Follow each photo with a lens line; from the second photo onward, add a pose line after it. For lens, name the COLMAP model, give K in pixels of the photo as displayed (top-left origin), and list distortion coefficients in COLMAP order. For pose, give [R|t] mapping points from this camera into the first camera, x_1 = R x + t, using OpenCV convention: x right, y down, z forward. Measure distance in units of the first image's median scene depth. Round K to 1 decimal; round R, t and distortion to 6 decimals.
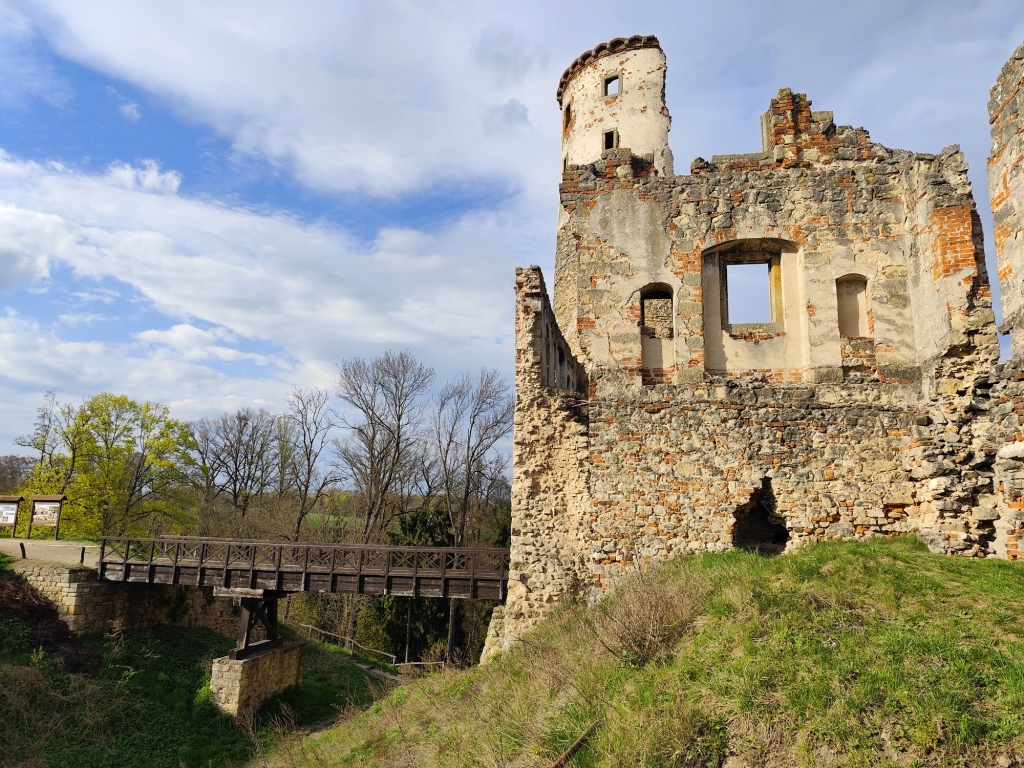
lens RADIAL K [[695.5, 0, 512.0], [0, 695.5, 384.0], [0, 0, 1]] dist [0.032183, -0.030520]
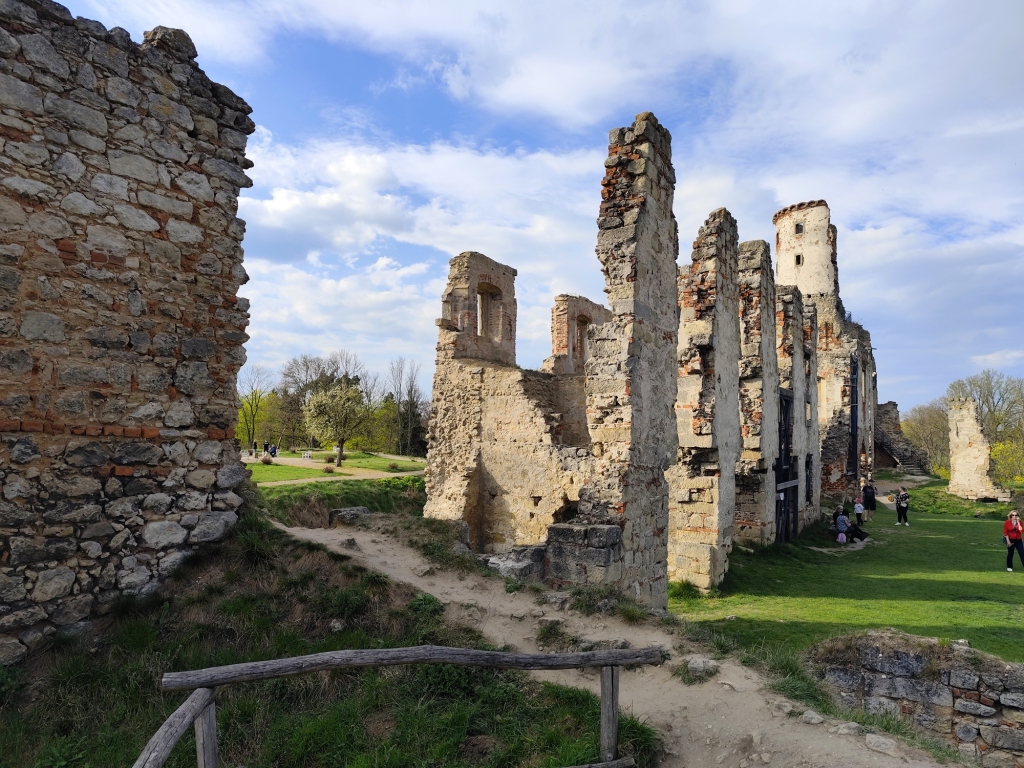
lens RADIAL K [[692.4, 0, 514.7], [0, 692.4, 387.8], [0, 0, 1]] dist [0.034970, -0.037535]
pose [[0.922828, -0.042010, -0.382914, 0.136584], [0.084534, 0.991890, 0.094907, -0.246571], [0.375822, -0.119952, 0.918896, -1.055030]]
